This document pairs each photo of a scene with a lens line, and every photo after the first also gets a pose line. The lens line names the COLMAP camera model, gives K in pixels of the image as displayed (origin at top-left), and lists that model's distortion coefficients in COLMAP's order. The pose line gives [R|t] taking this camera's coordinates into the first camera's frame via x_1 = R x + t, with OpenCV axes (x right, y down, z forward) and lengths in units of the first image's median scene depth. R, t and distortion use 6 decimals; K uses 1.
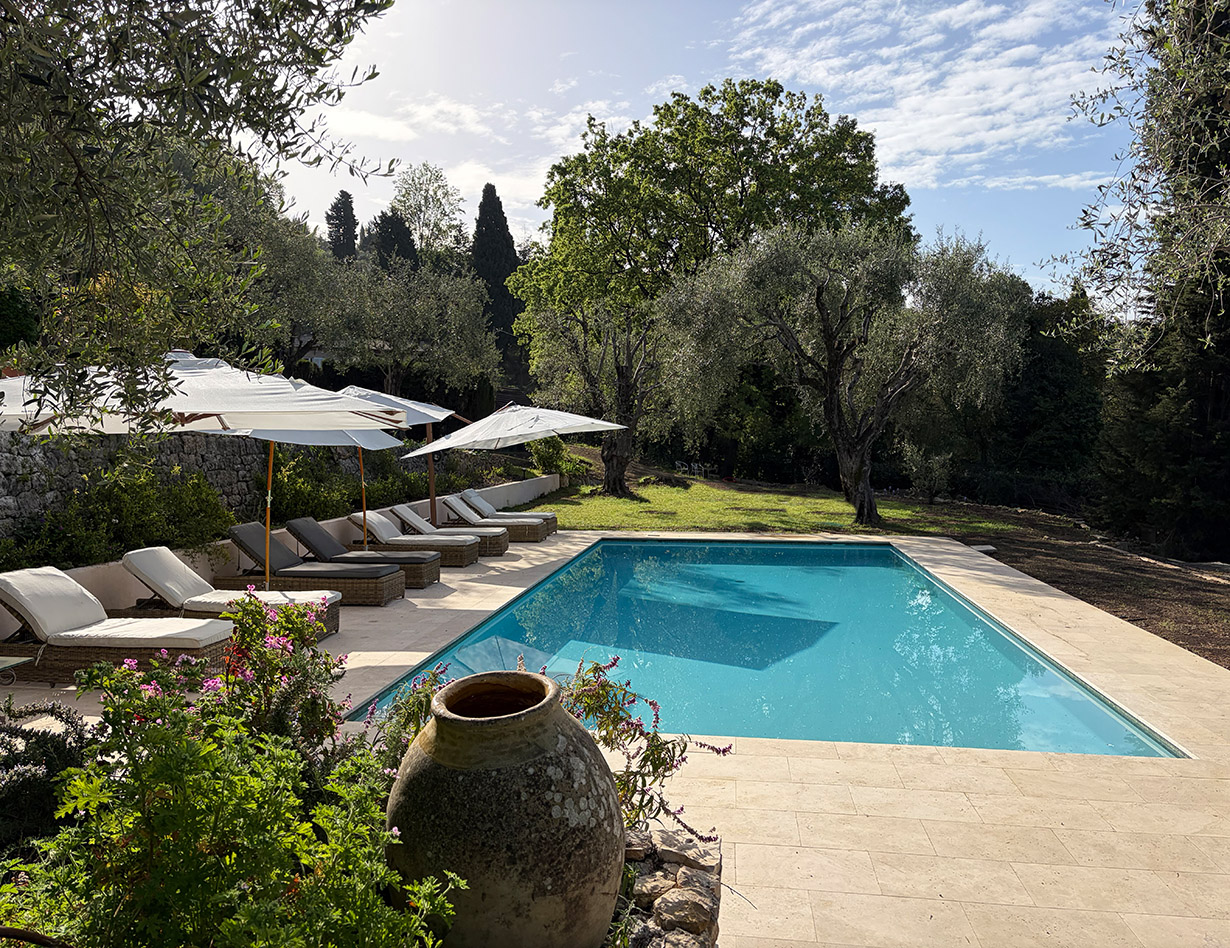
lens RADIAL K [[1014.8, 0, 614.4], [0, 1014.8, 447.3], [0, 0, 1]] dist [0.007966, -0.060823]
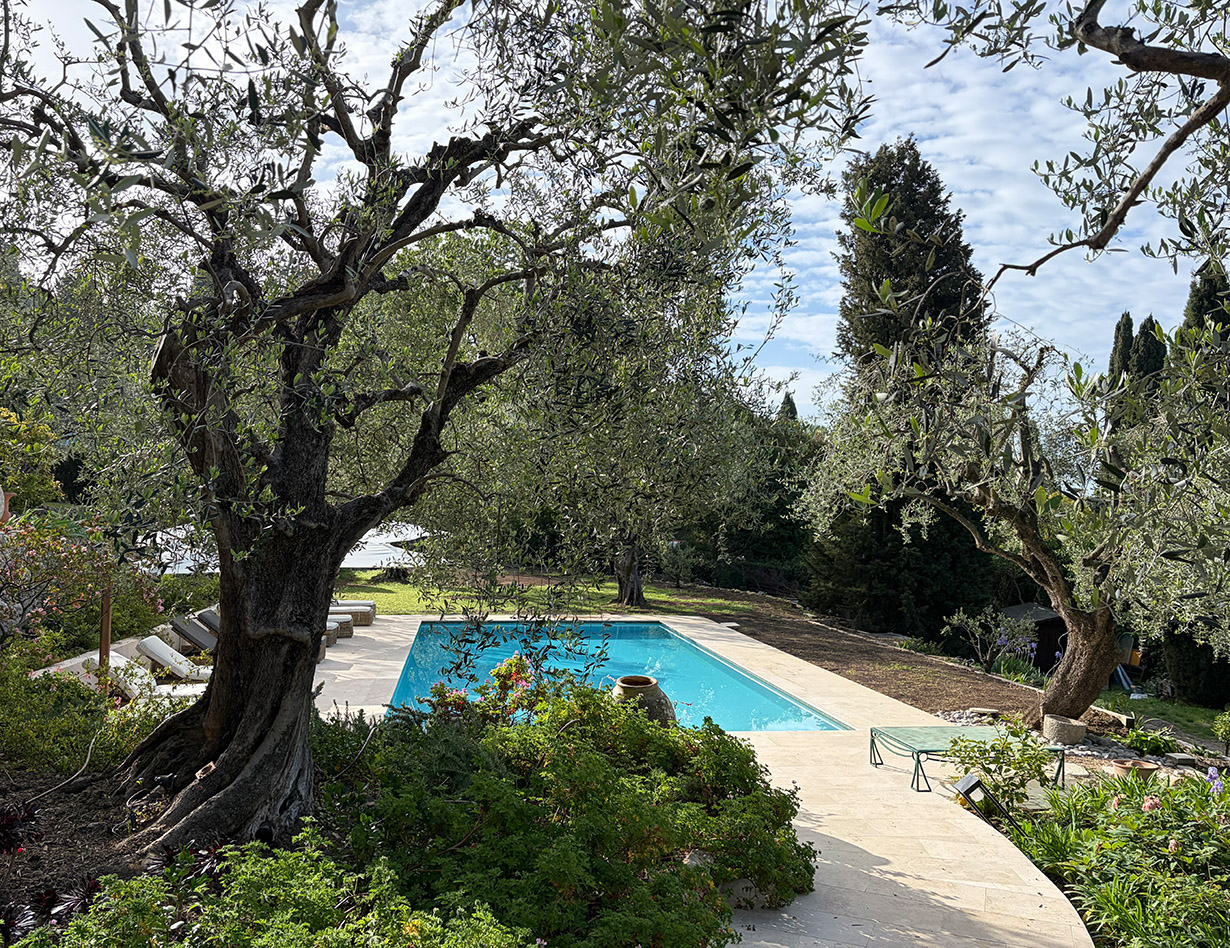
lens RADIAL K [[908.0, 0, 513.9], [0, 908.0, 484.9], [0, 0, 1]] dist [0.061692, -0.056314]
pose [[0.990532, 0.000742, 0.137283, -0.092933], [0.006684, 0.998539, -0.053621, -0.024524], [-0.137122, 0.054031, 0.989080, -0.190092]]
